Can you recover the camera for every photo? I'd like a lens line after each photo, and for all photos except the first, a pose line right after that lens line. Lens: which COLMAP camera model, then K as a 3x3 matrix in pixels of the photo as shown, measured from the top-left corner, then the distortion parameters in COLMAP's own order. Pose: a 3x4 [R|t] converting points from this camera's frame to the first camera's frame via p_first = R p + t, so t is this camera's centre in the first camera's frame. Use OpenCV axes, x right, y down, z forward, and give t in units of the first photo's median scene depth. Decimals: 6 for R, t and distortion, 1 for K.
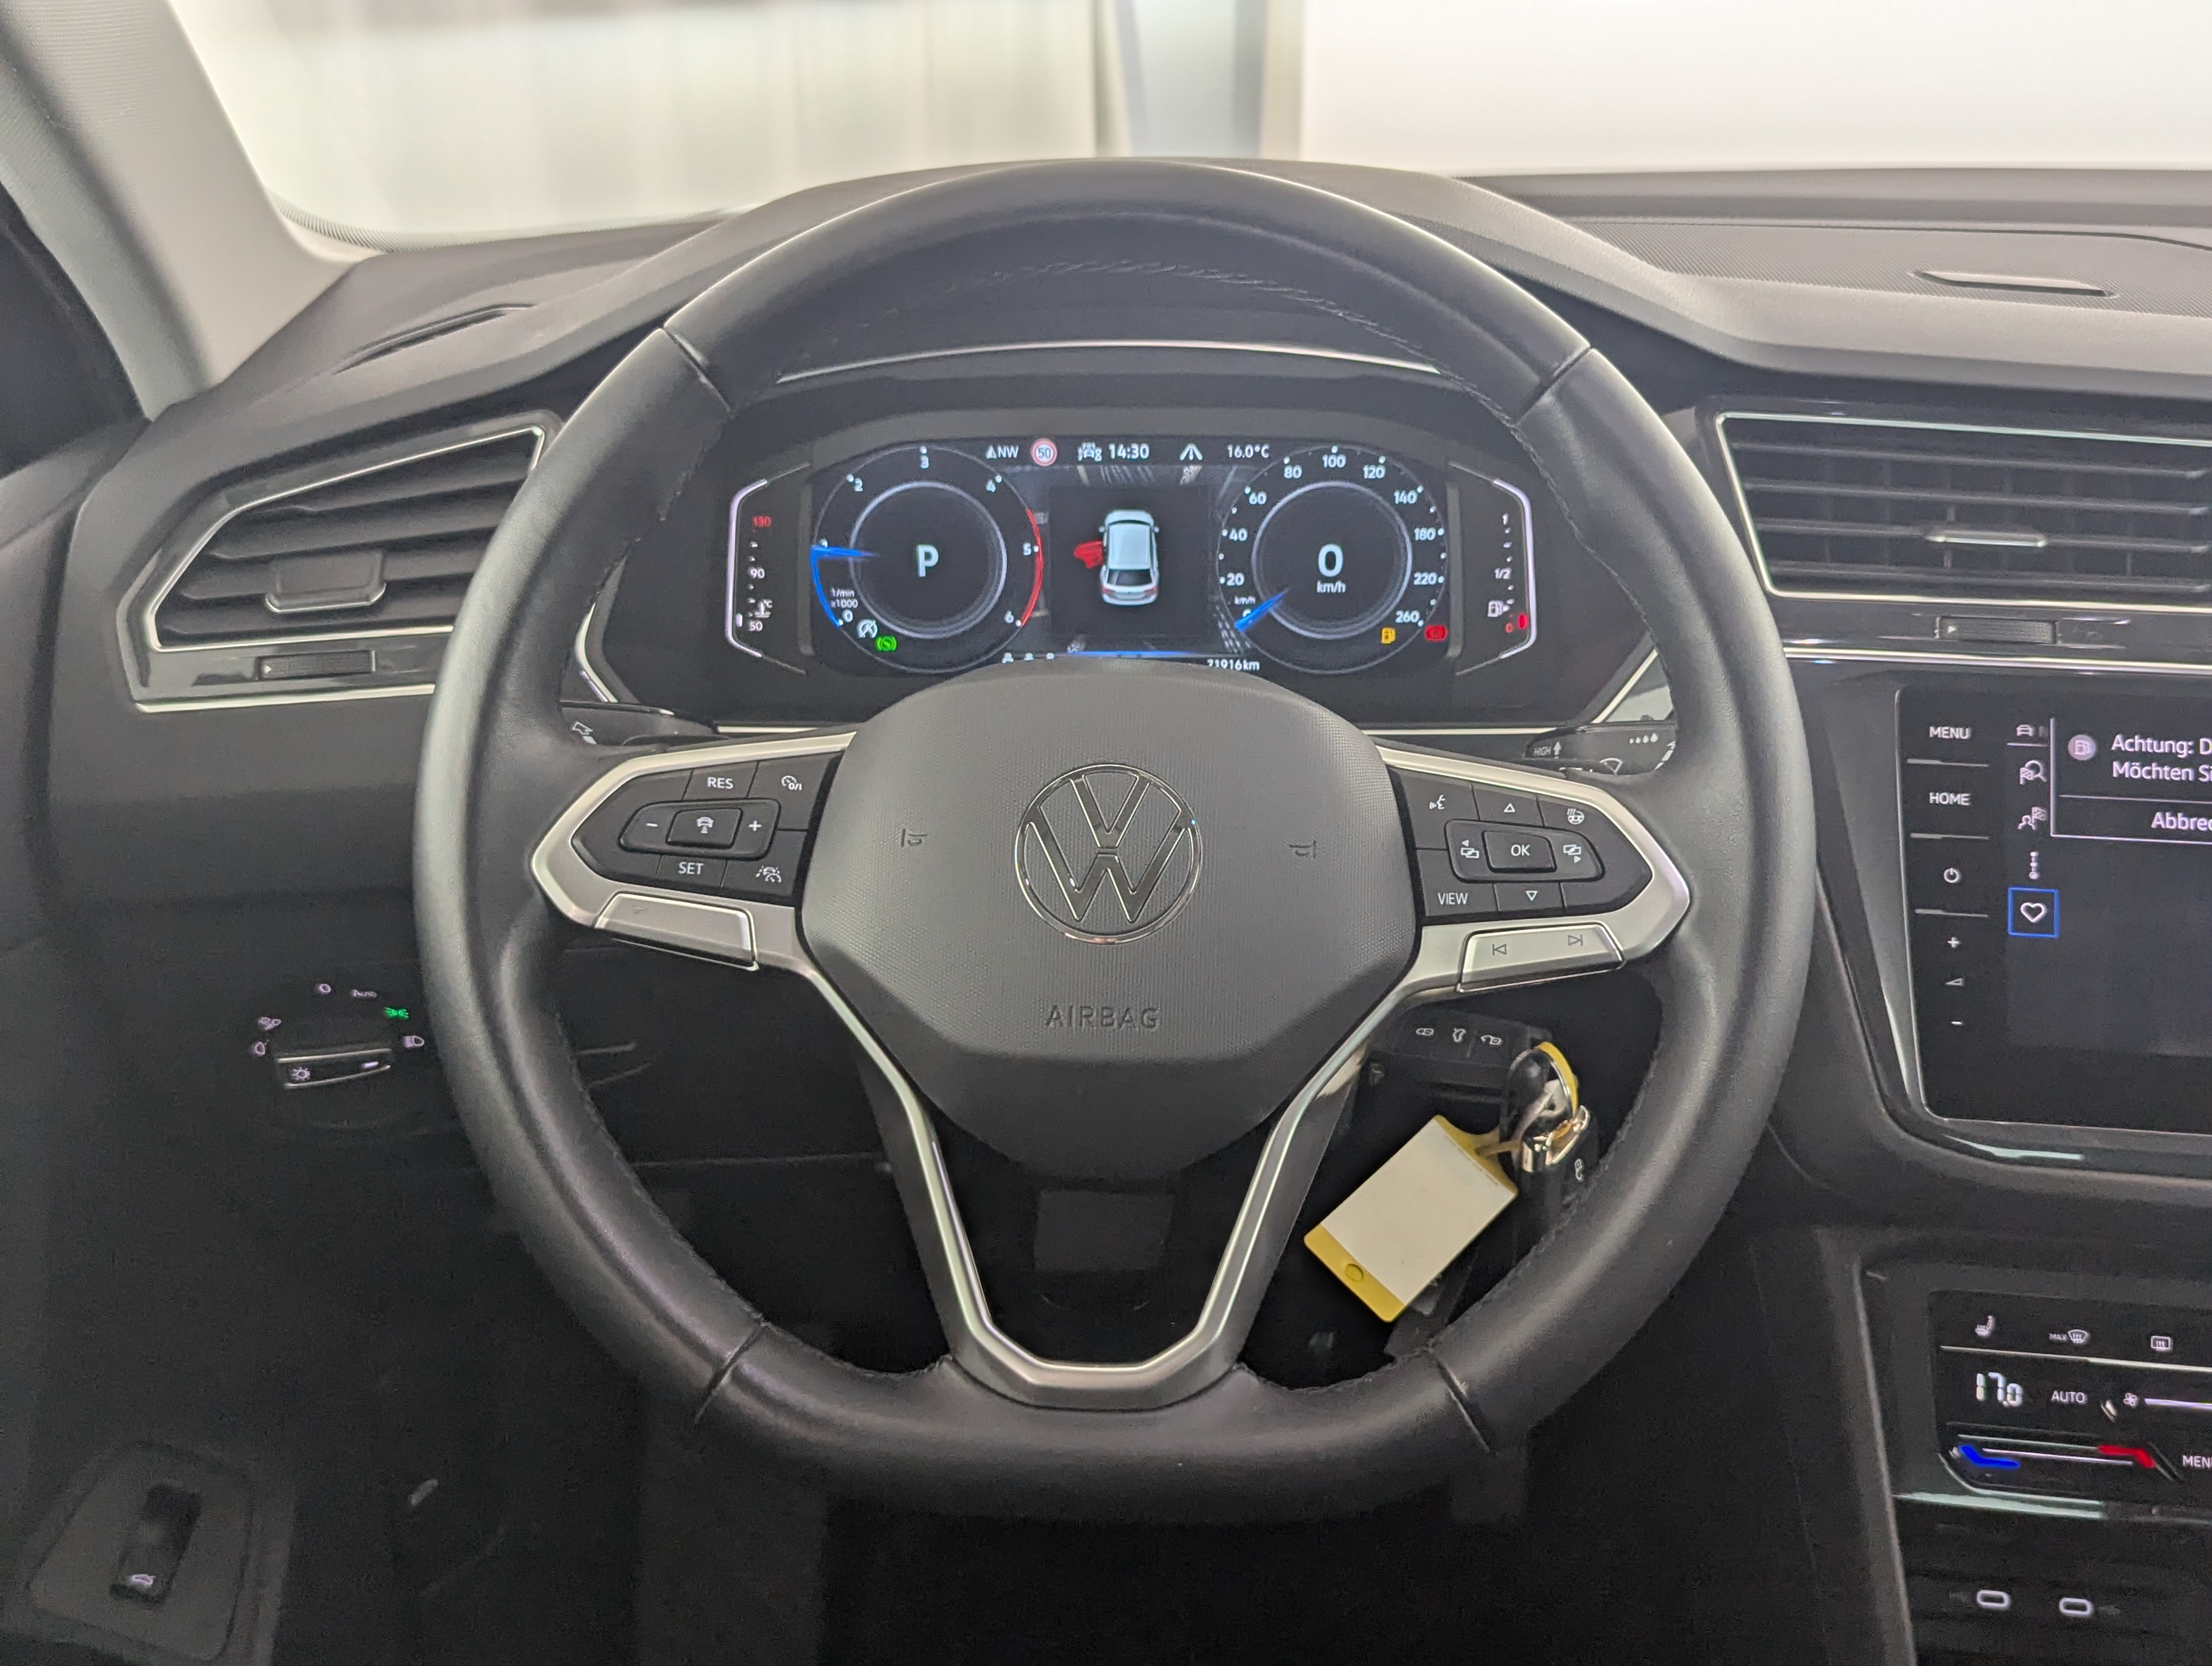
lens RADIAL K [[2309.4, 0, 1113.0], [0, 2309.4, 784.8], [0, 0, 1]] dist [0.049185, -0.027126]
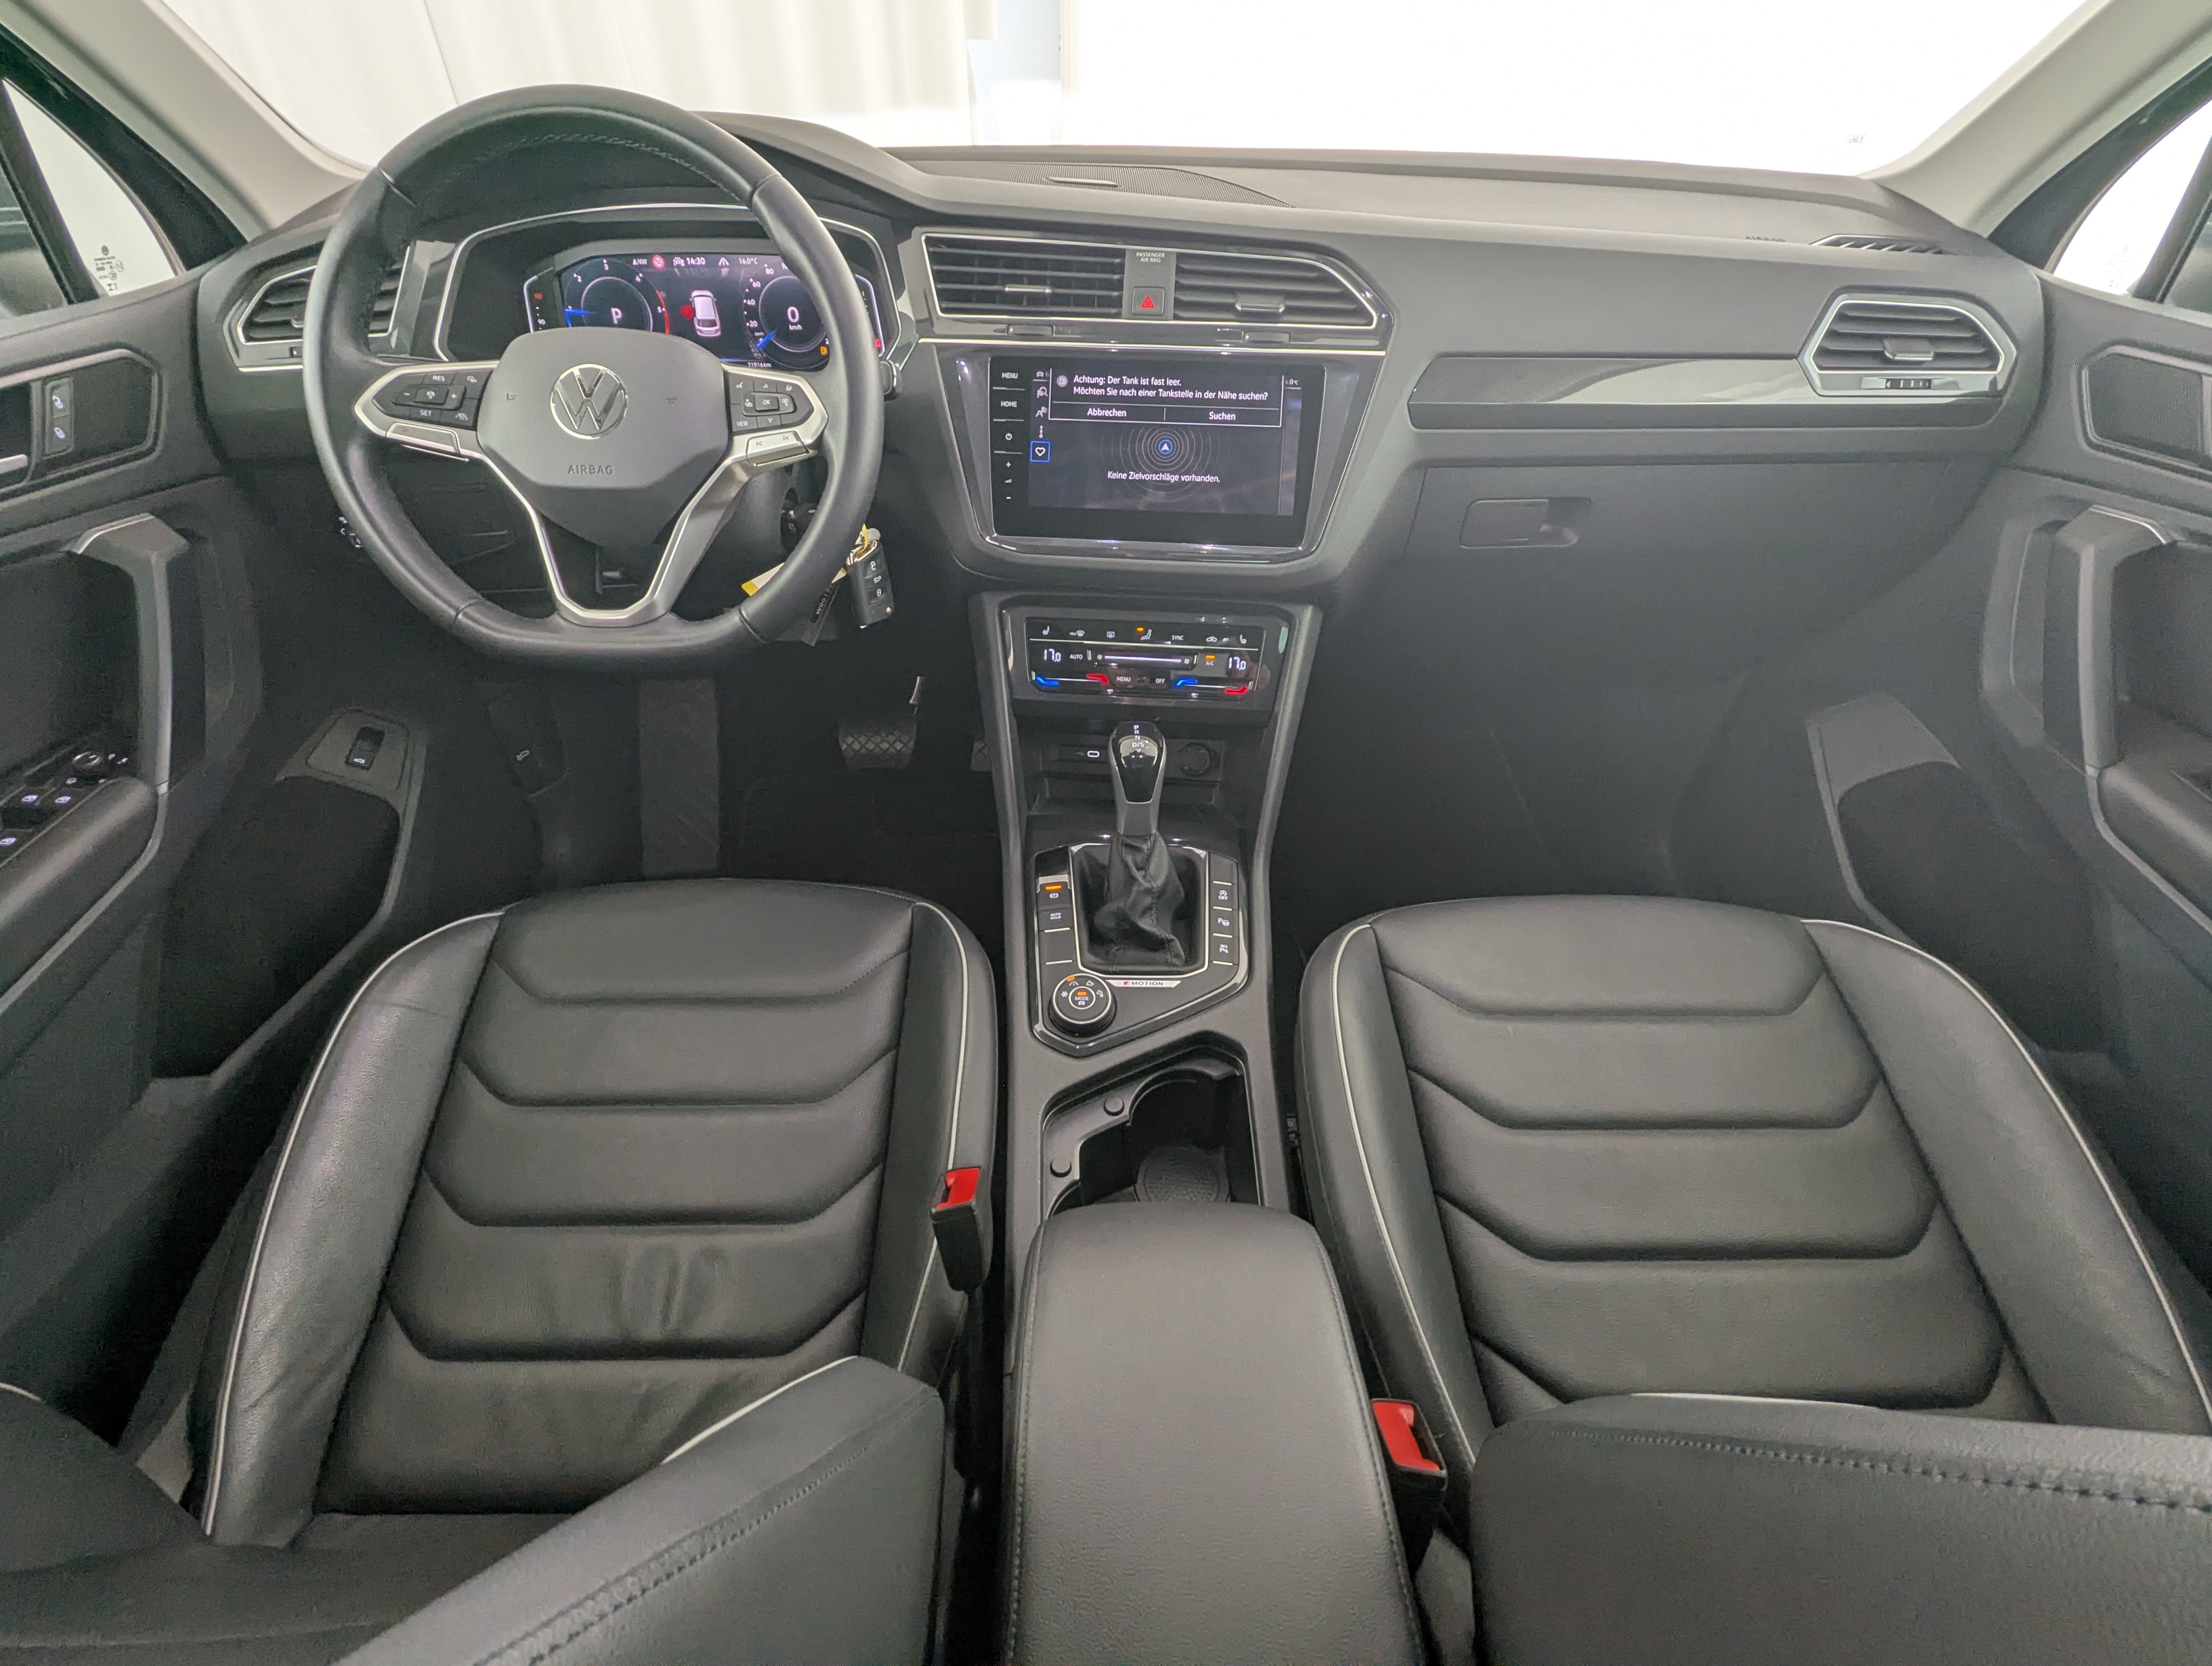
lens RADIAL K [[1057.0, 0, 1110.8], [0, 1057.0, 839.9], [0, 0, 1]] dist [-0.001141, -0.000179]
pose [[0.998816, -0.023353, 0.042682, 0.408782], [0.011564, 0.966080, 0.257985, 0.162938], [-0.047259, -0.257186, 0.965206, -0.193869]]
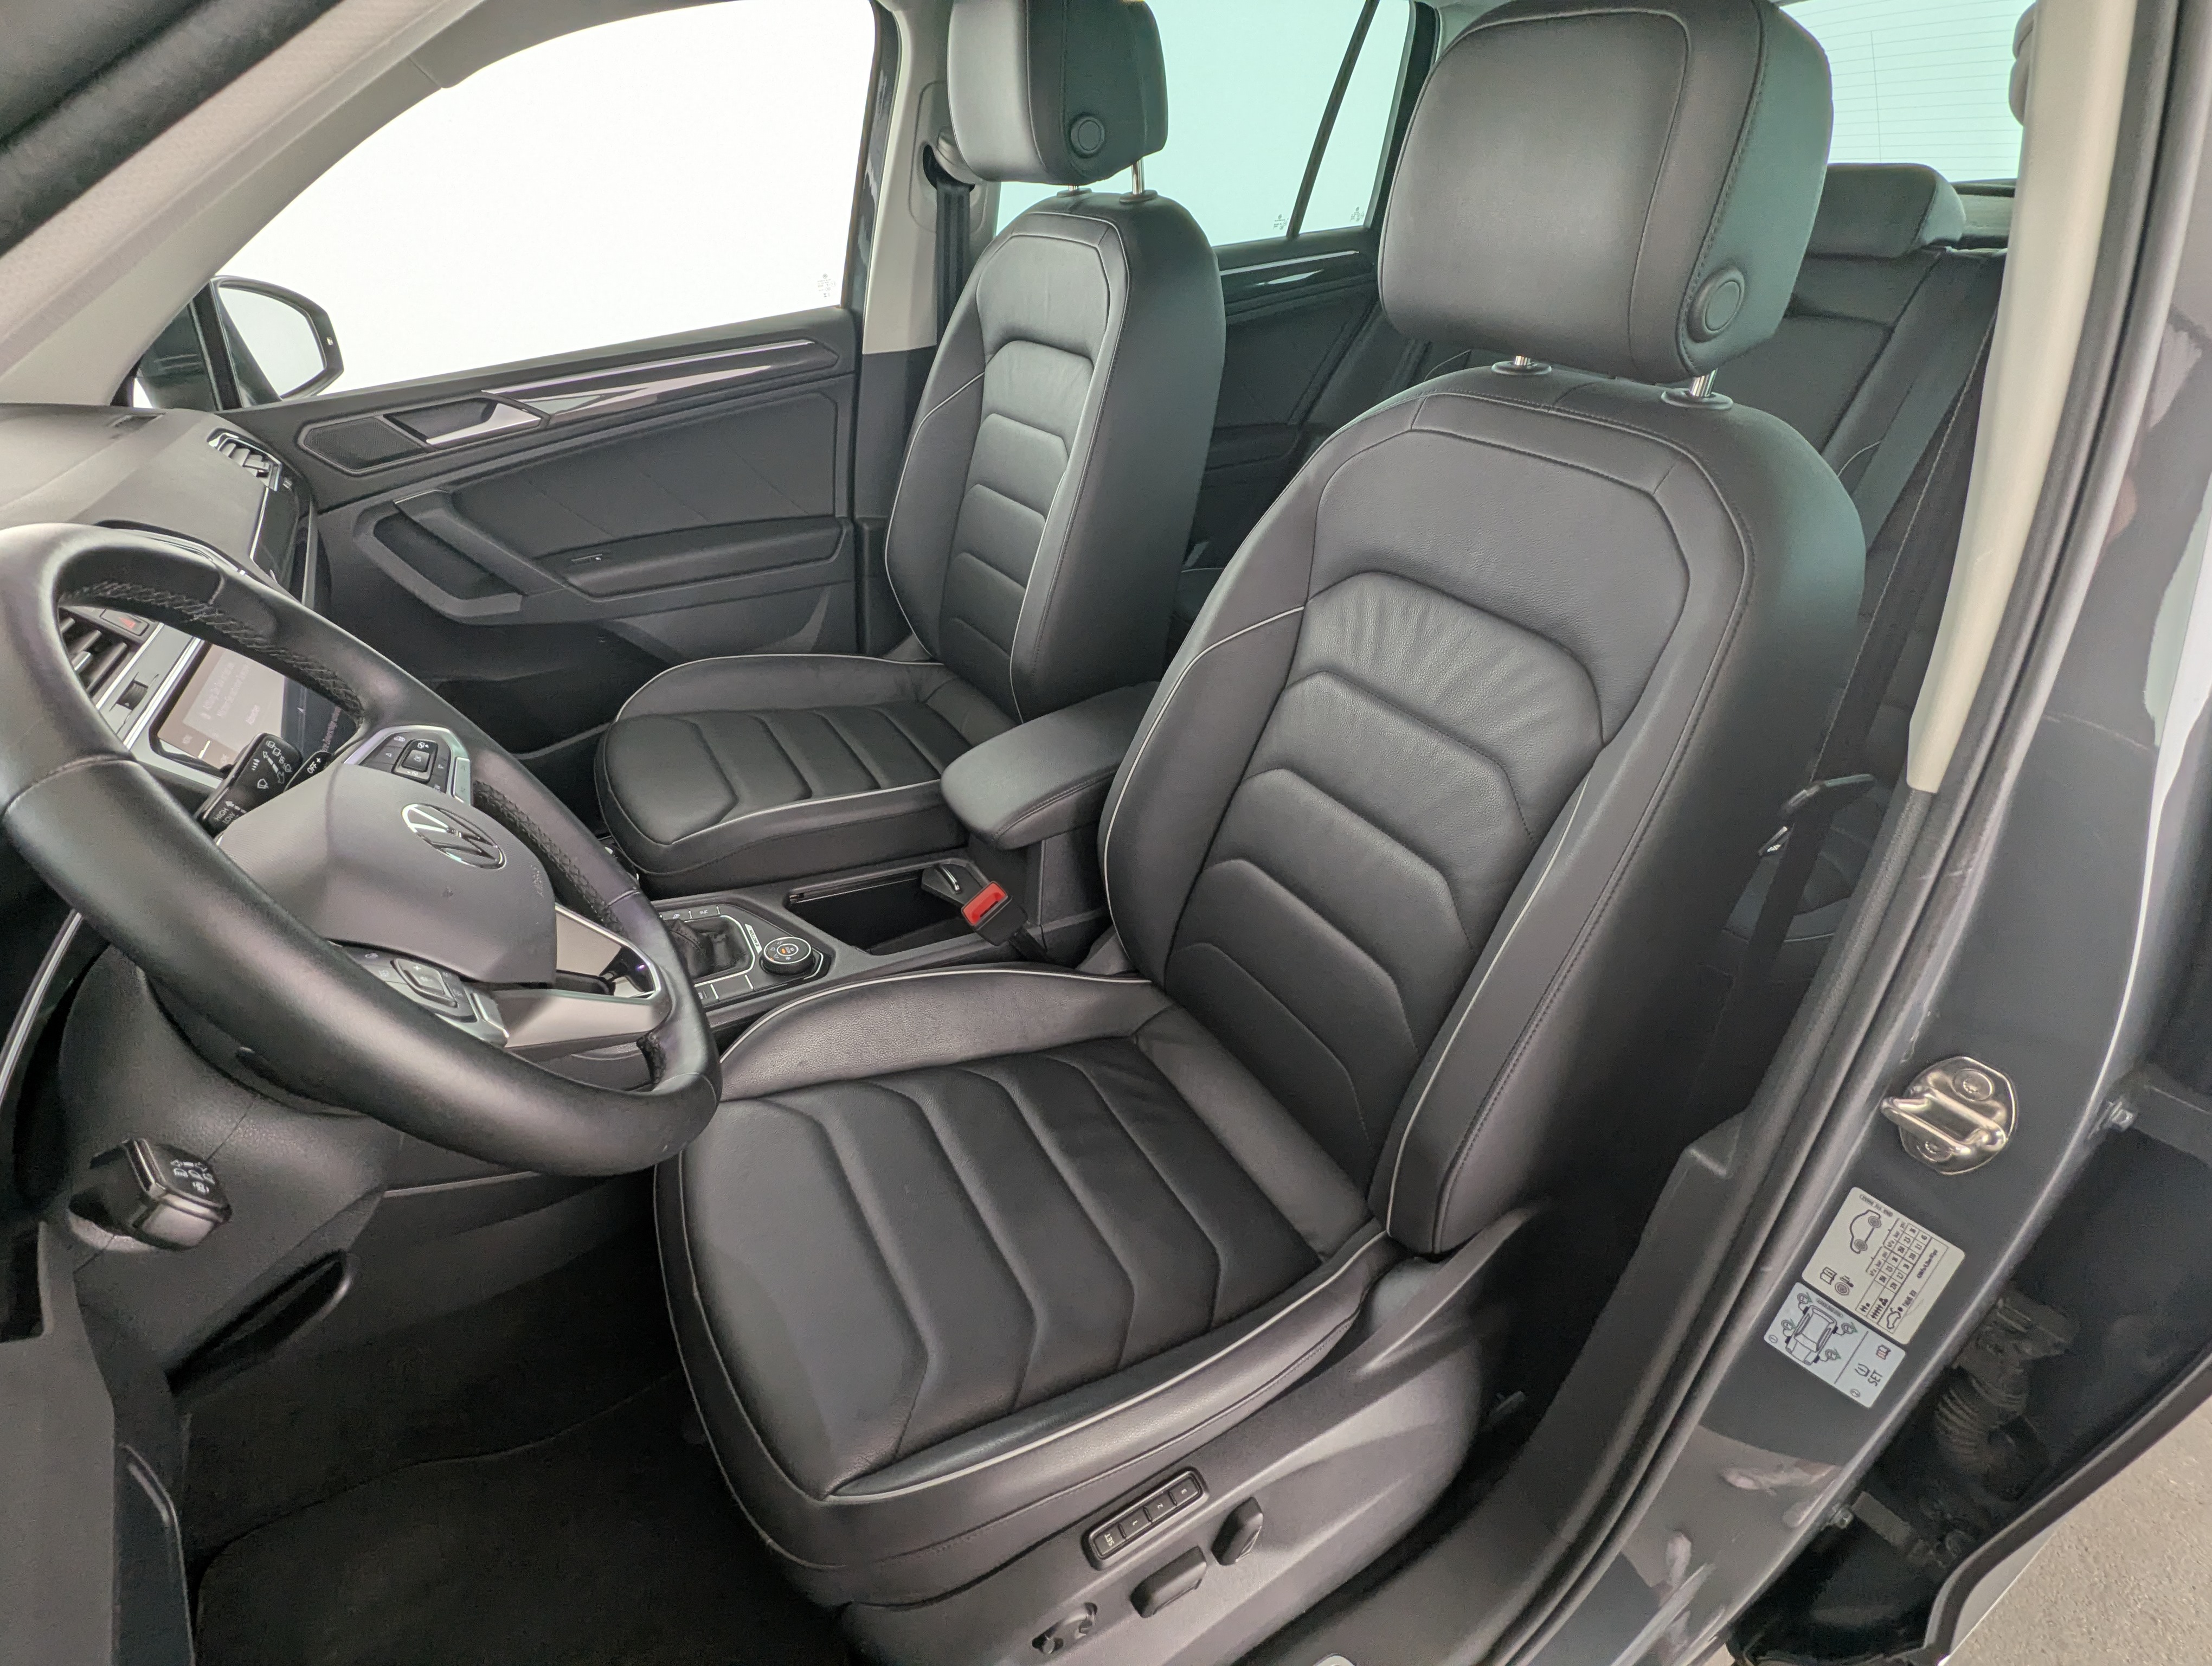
lens RADIAL K [[1061.1, 0, 1106.0], [0, 1061.1, 833.0], [0, 0, 1]] dist [-0.001429, 0.001977]
pose [[-0.528672, -0.454992, 0.716581, -0.724777], [0.380836, 0.627323, 0.679287, -0.287086], [-0.758597, 0.632020, -0.158371, 0.607594]]
